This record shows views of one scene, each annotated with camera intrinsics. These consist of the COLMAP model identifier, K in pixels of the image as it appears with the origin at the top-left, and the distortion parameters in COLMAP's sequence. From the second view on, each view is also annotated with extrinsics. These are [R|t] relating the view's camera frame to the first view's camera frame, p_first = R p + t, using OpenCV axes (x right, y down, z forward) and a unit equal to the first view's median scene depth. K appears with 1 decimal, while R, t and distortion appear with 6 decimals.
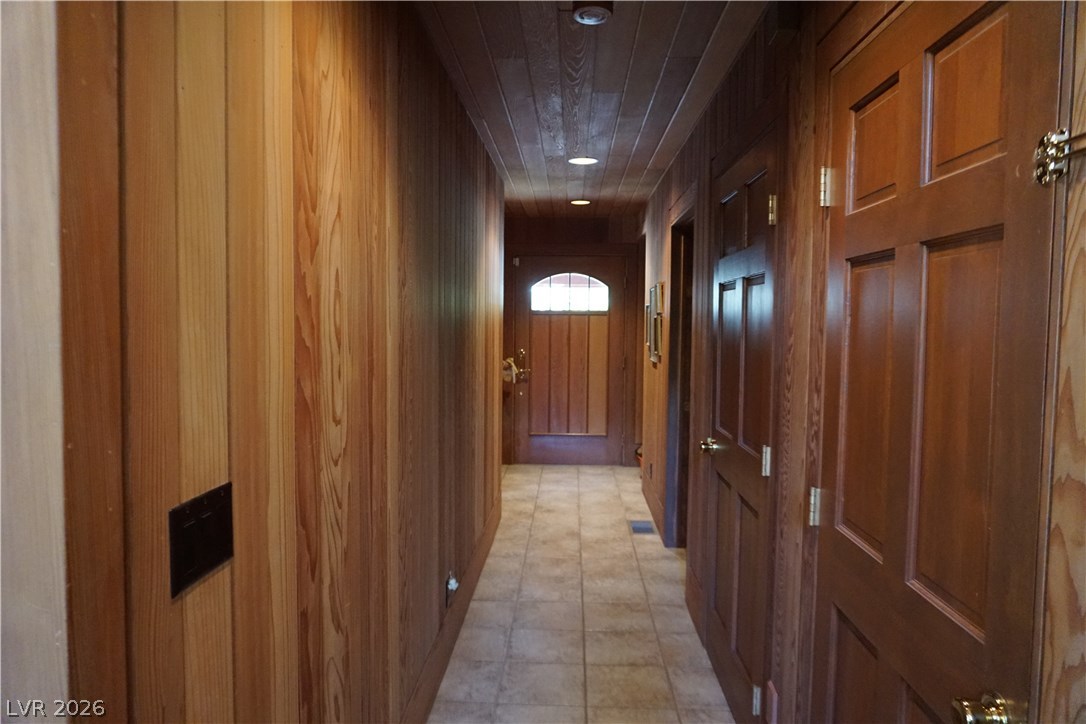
lens RADIAL K [[726.1, 0, 542.3], [0, 726.1, 362.2], [0, 0, 1]] dist [-0.051611, 0.038611]
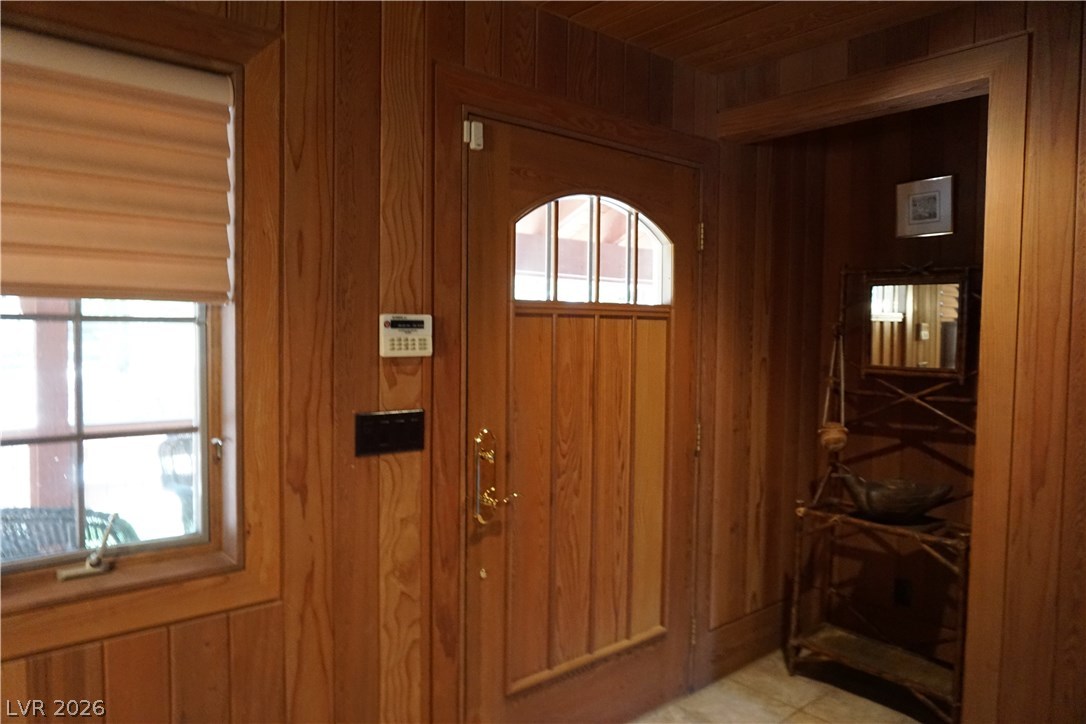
lens RADIAL K [[726.1, 0, 544.1], [0, 726.1, 362.2], [0, 0, 1]] dist [-0.051611, 0.038611]
pose [[0.742016, -0.027232, 0.669829, -0.212833], [0.030832, 0.999504, 0.006480, -0.046774], [-0.669673, 0.015844, 0.742487, 0.760117]]
